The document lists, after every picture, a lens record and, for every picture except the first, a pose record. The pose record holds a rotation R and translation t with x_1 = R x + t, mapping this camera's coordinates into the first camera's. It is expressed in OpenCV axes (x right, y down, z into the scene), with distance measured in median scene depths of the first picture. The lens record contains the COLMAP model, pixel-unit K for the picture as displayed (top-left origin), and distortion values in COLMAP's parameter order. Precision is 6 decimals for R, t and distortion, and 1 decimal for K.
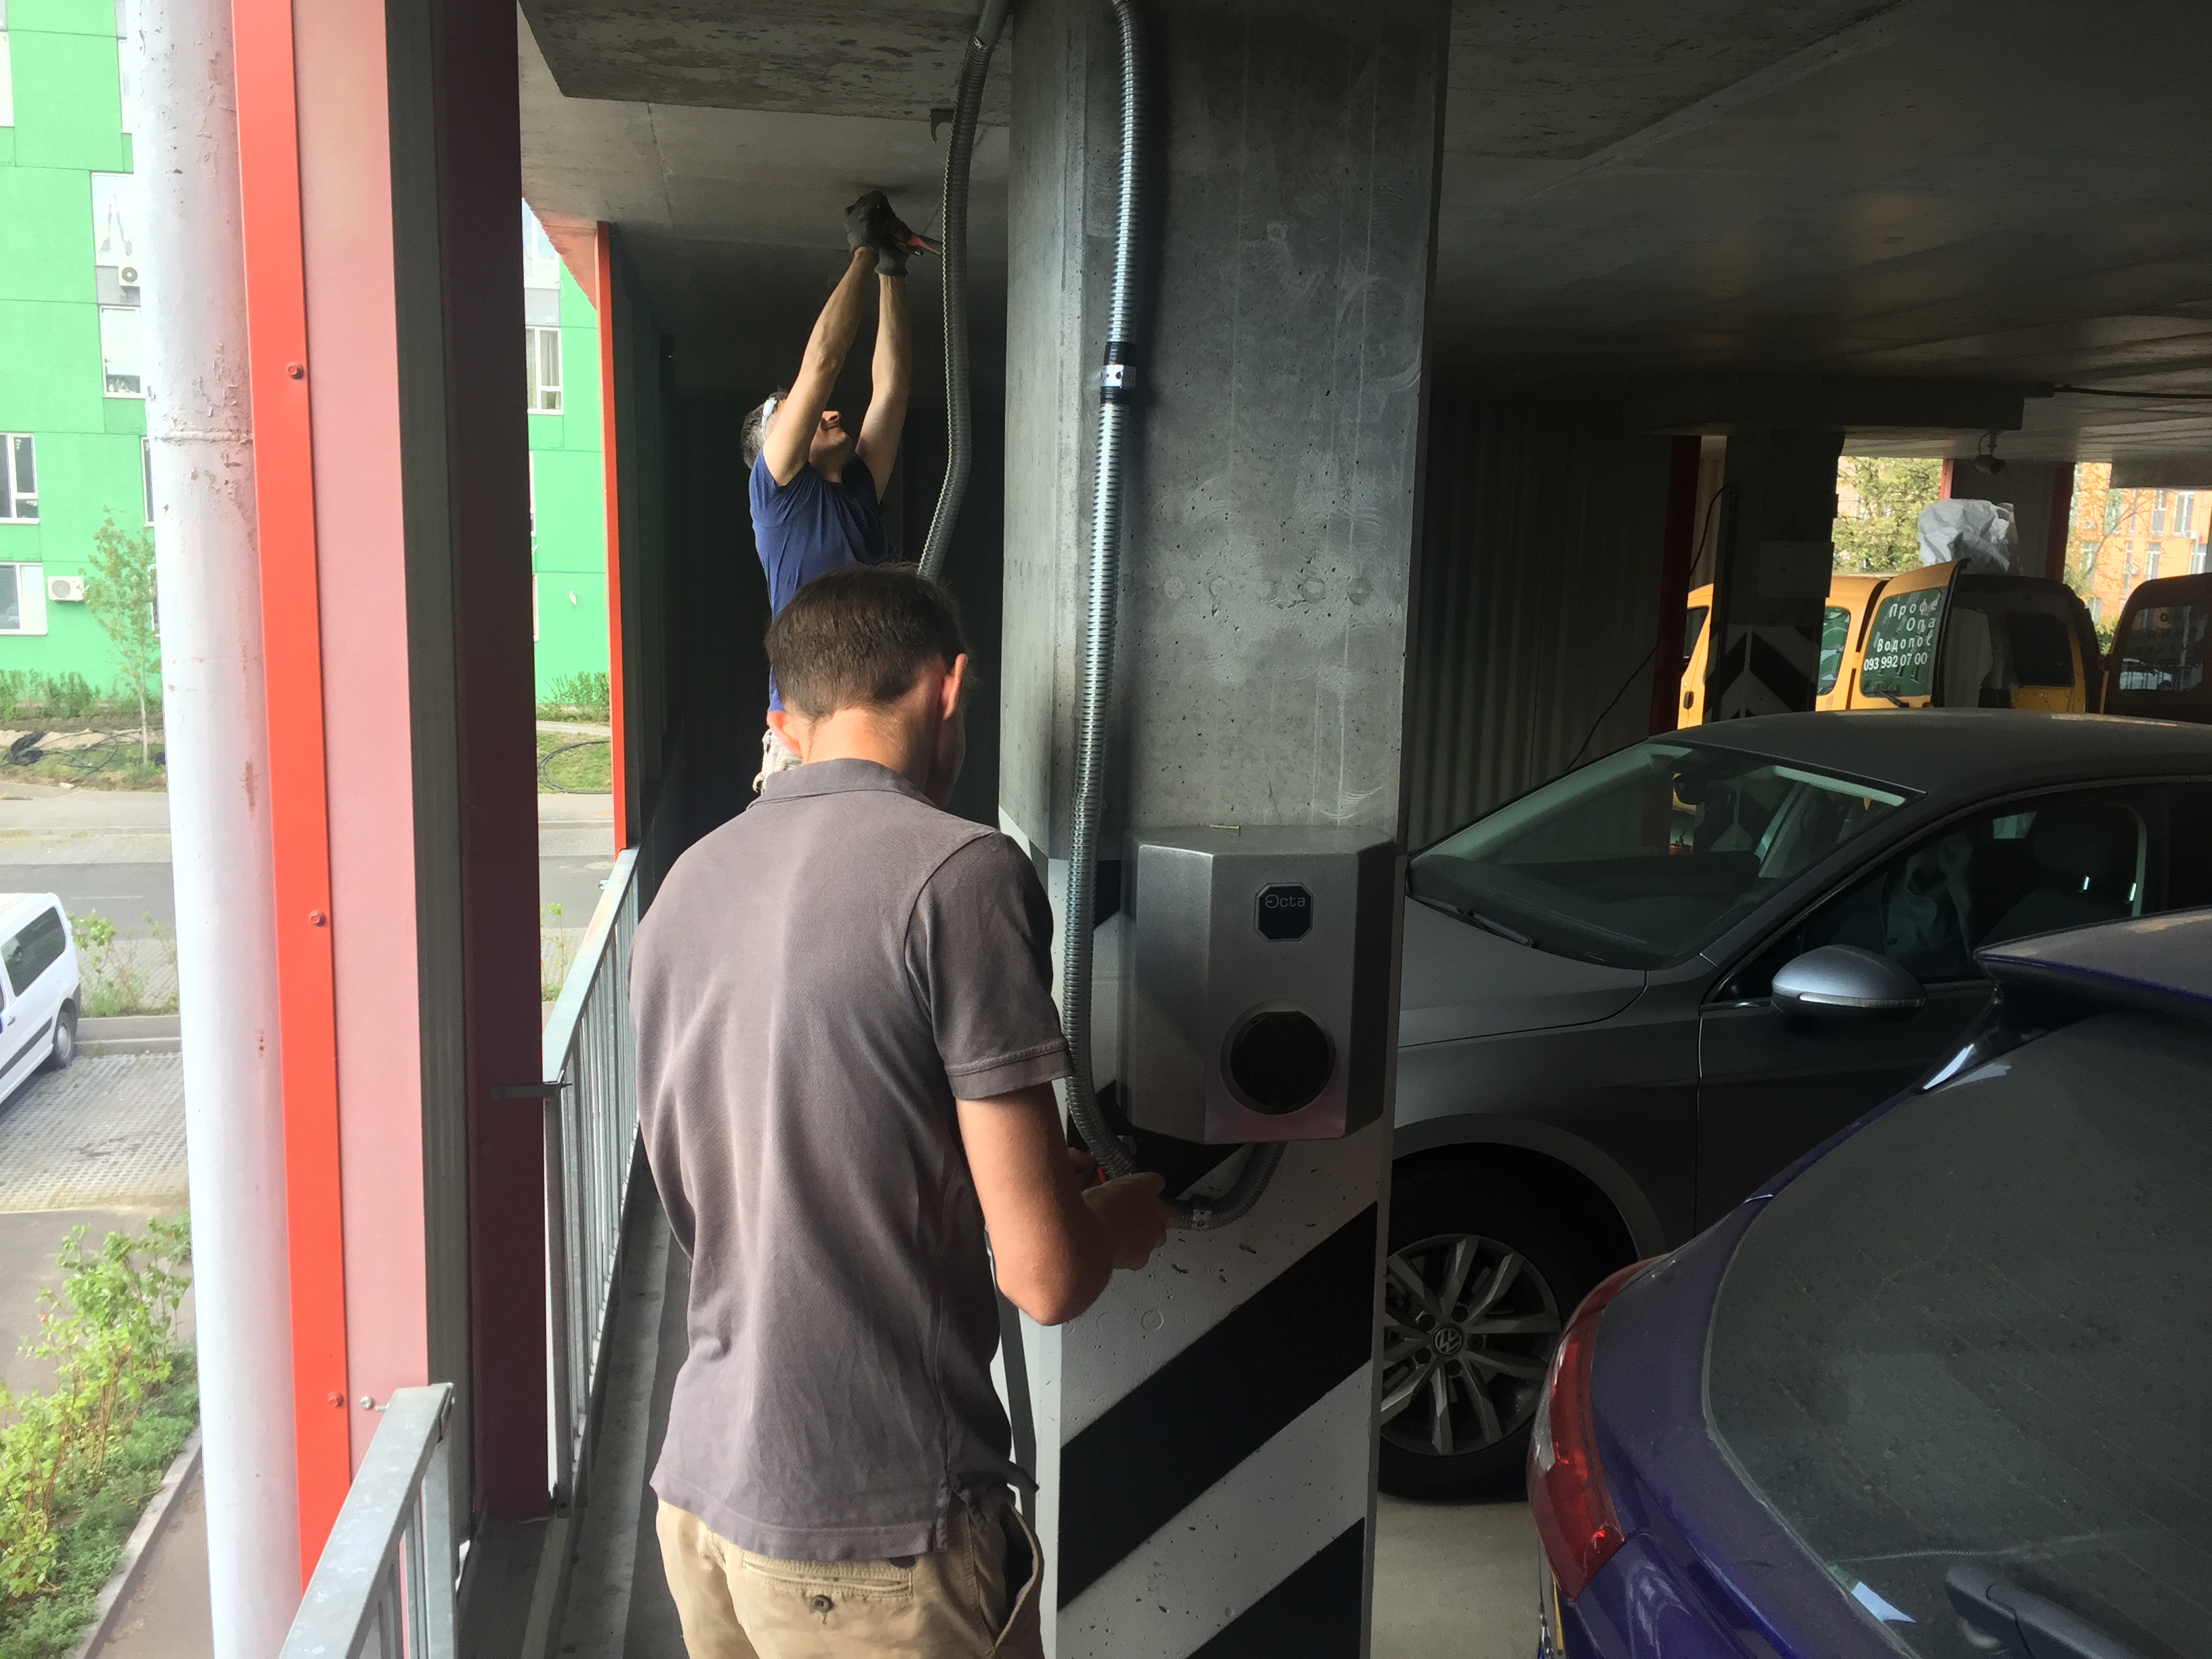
lens RADIAL K [[1895.6, 0, 1103.6], [0, 1895.6, 827.4], [0, 0, 1]] dist [0.059887, -0.019424]
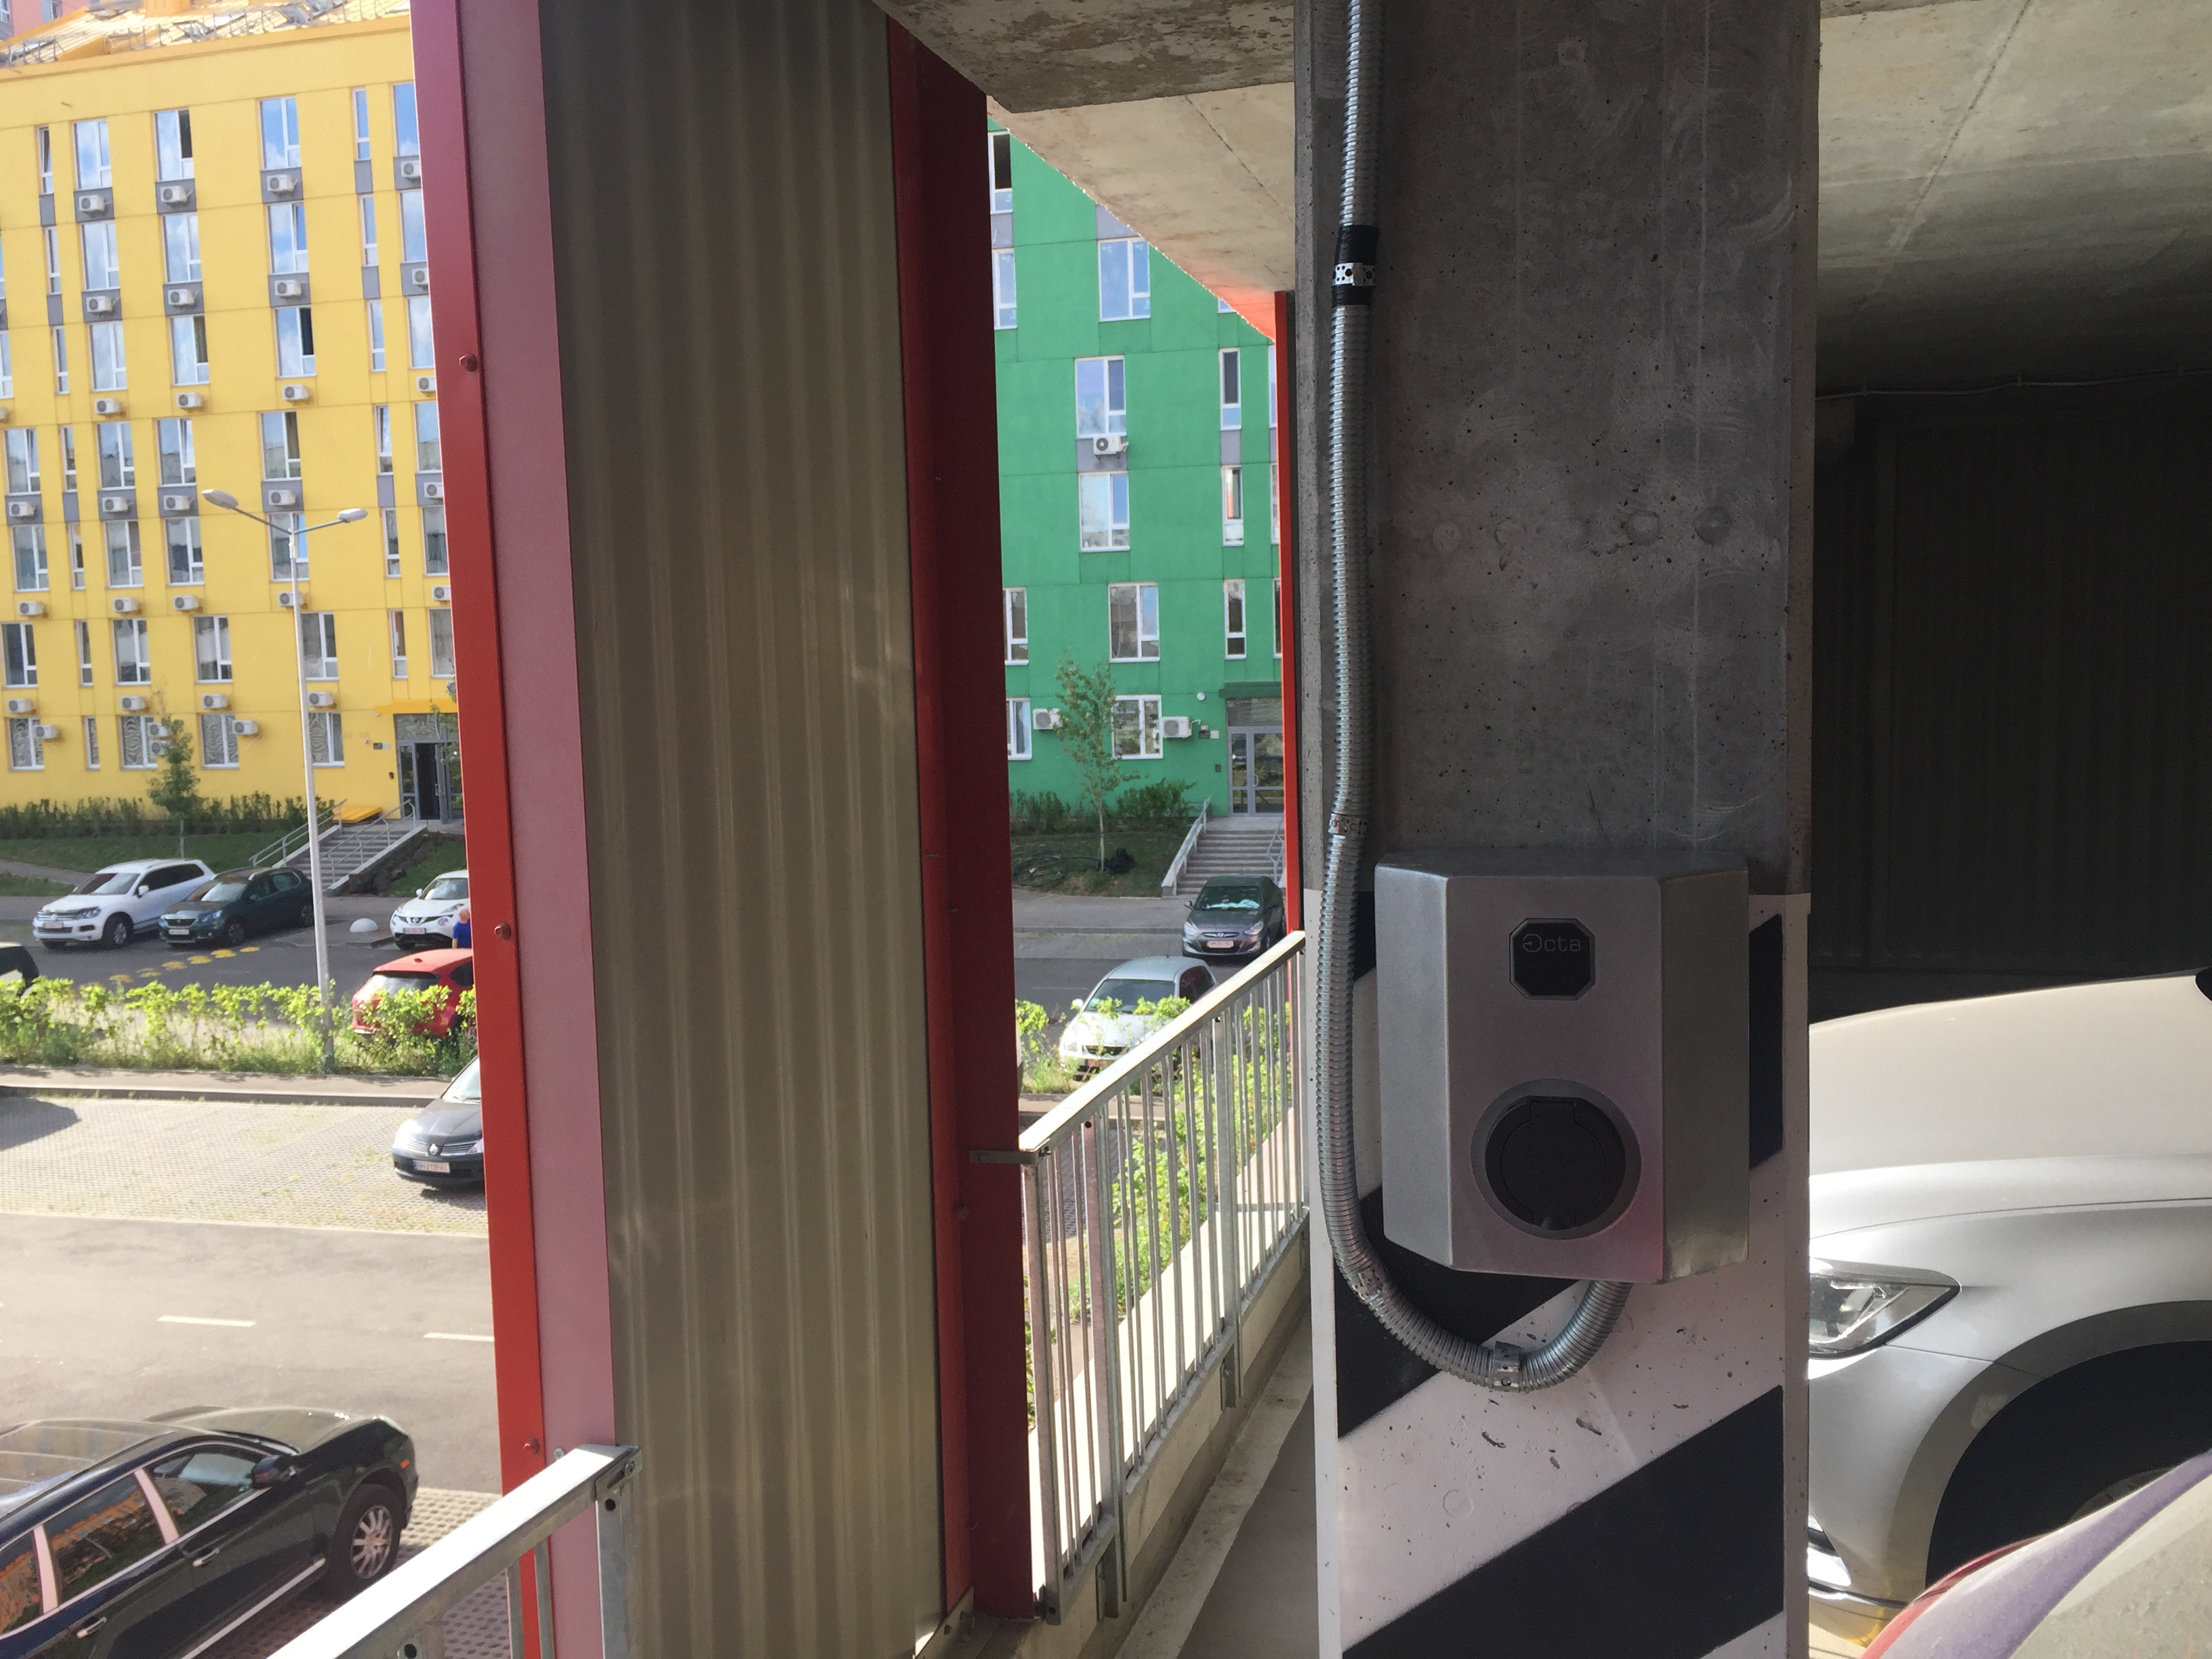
lens RADIAL K [[1895.6, 0, 1107.0], [0, 1895.6, 833.2], [0, 0, 1]] dist [0.059887, -0.019424]
pose [[0.886800, -0.002066, -0.462148, 0.267716], [-0.024982, 0.998314, -0.052400, 0.037073], [0.461477, 0.058014, 0.885253, 0.257087]]
